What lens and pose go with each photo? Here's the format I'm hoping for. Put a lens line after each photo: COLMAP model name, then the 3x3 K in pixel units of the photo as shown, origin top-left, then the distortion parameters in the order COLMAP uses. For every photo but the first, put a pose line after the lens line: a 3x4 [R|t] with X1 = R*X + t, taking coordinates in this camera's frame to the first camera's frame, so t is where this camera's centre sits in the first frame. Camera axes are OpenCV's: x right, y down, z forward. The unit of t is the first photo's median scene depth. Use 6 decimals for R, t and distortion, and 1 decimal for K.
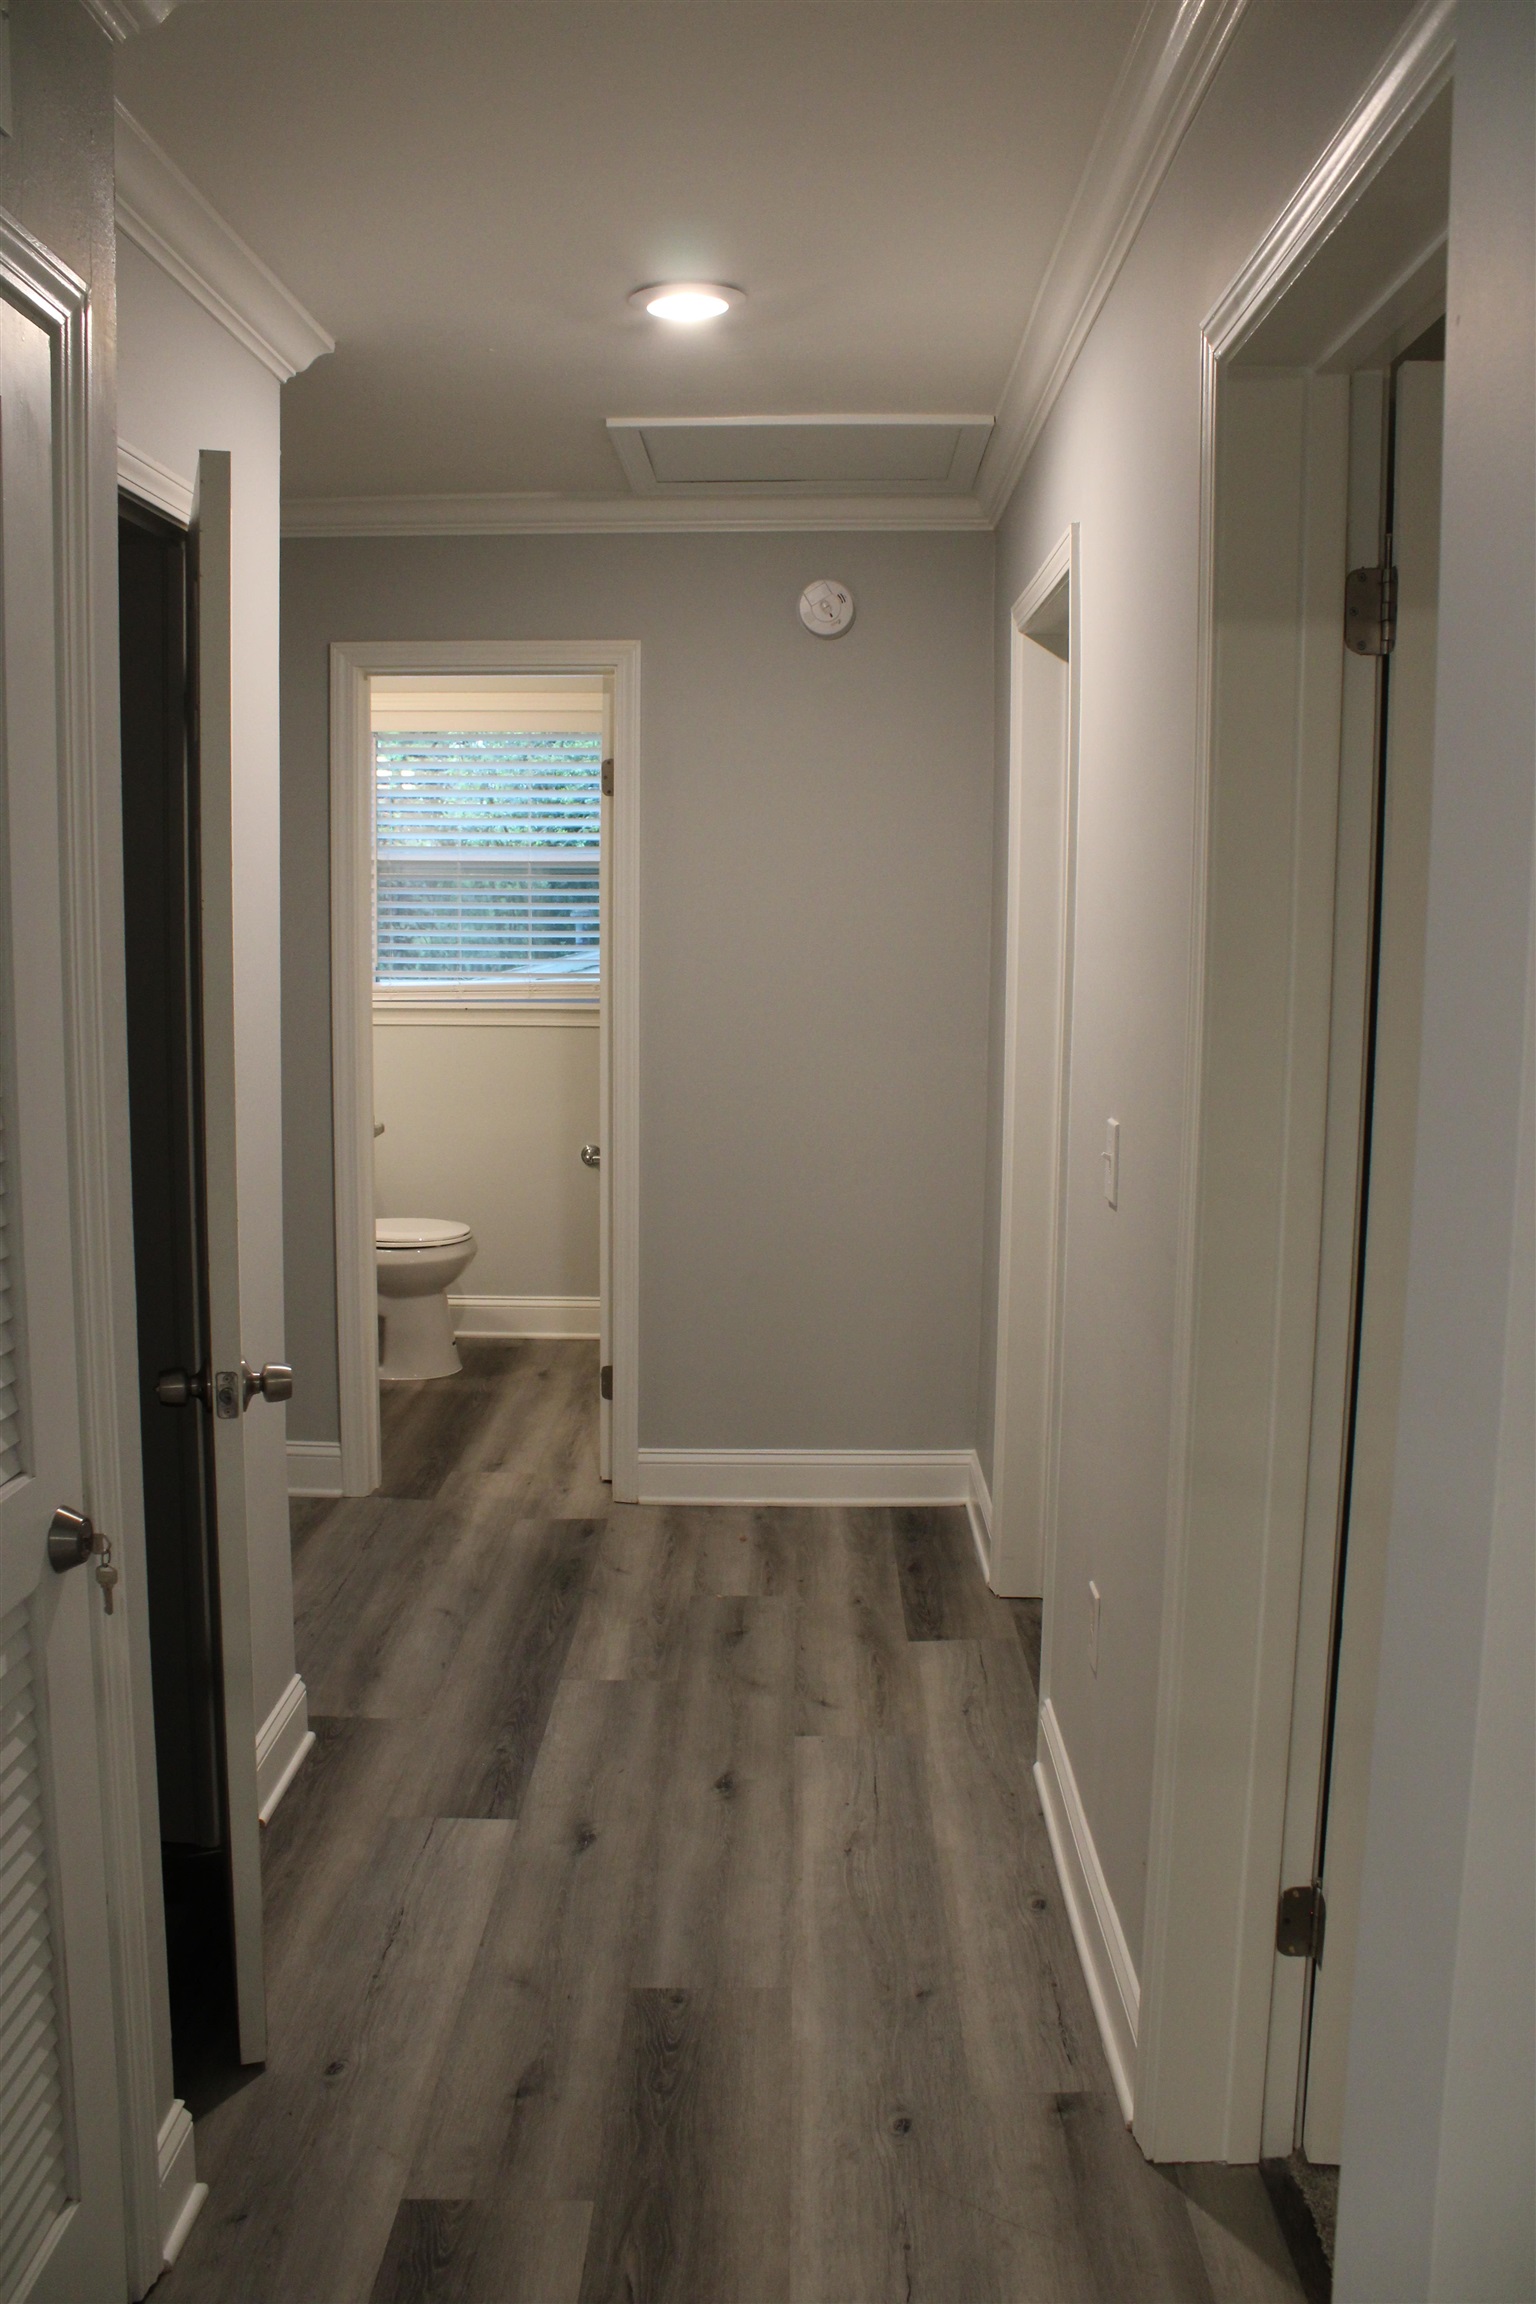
lens RADIAL K [[1894.4, 0, 768.0], [0, 1894.4, 1152.0], [0, 0, 1]] dist [-0.168150, 0.147139]
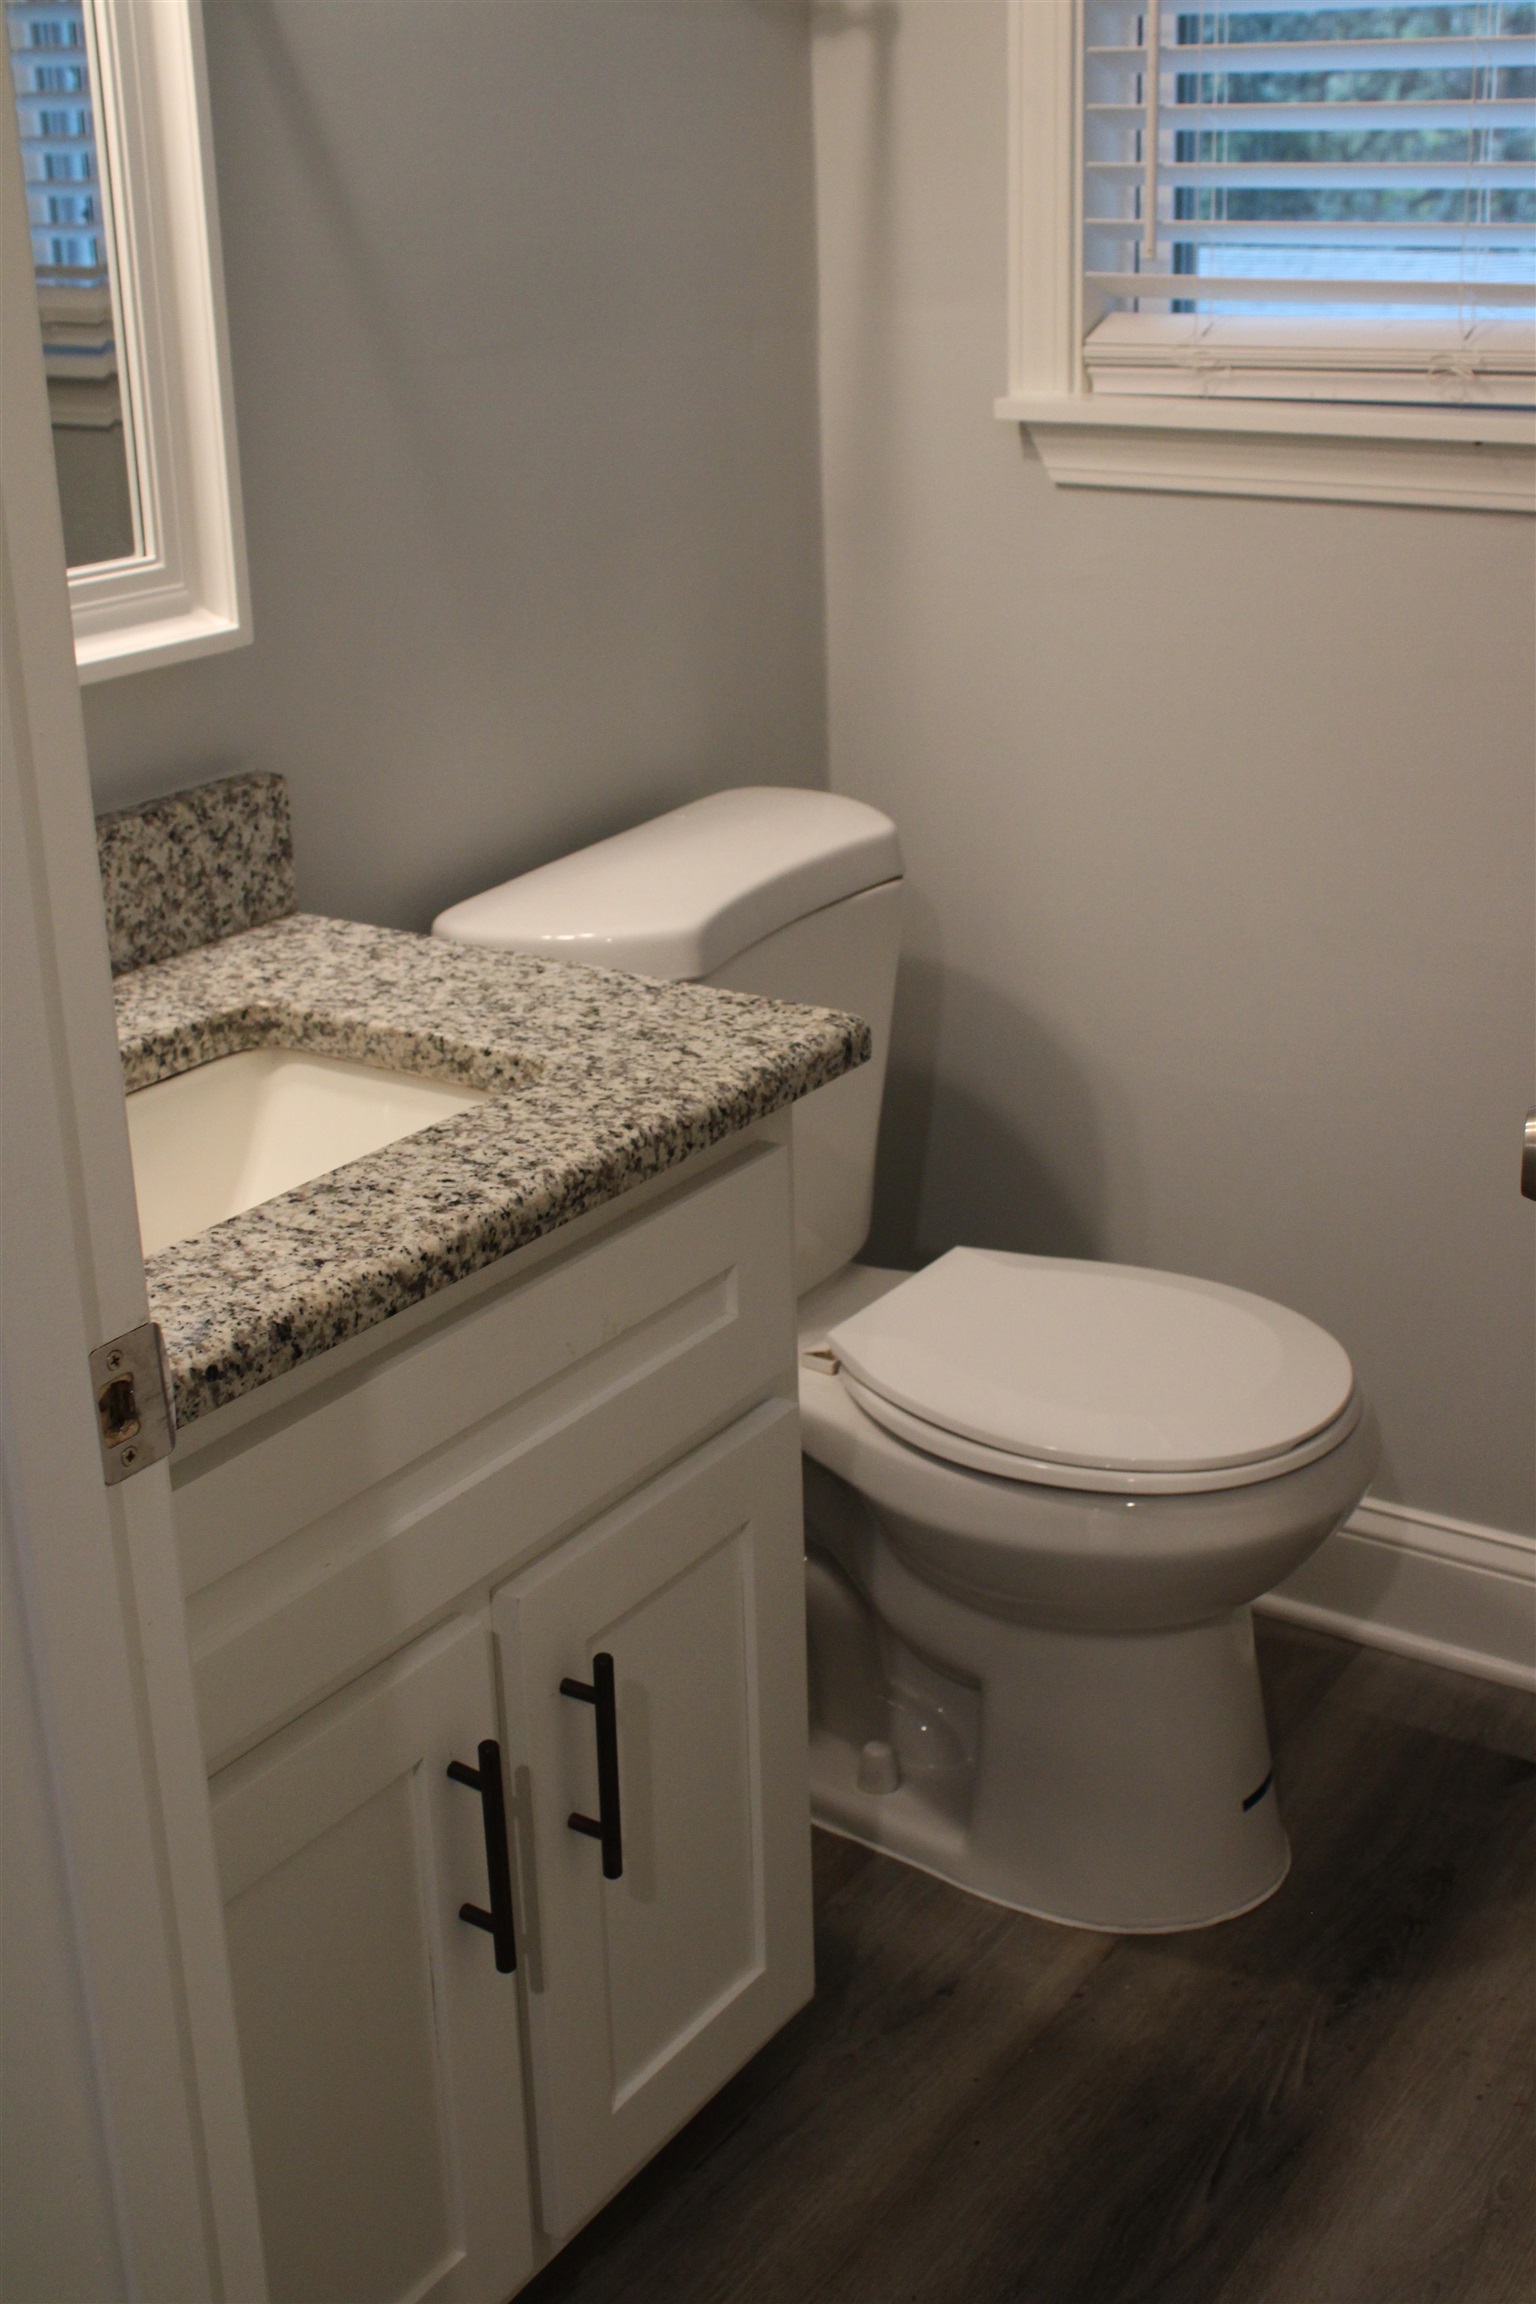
lens RADIAL K [[2794.3, 0, 768.0], [0, 2794.3, 1152.0], [0, 0, 1]] dist [-0.081630, 0.065513]
pose [[0.845803, 0.154286, -0.510699, -0.045105], [-0.036054, 0.971611, 0.233820, -0.060654], [0.532276, -0.179352, 0.827354, 0.649494]]
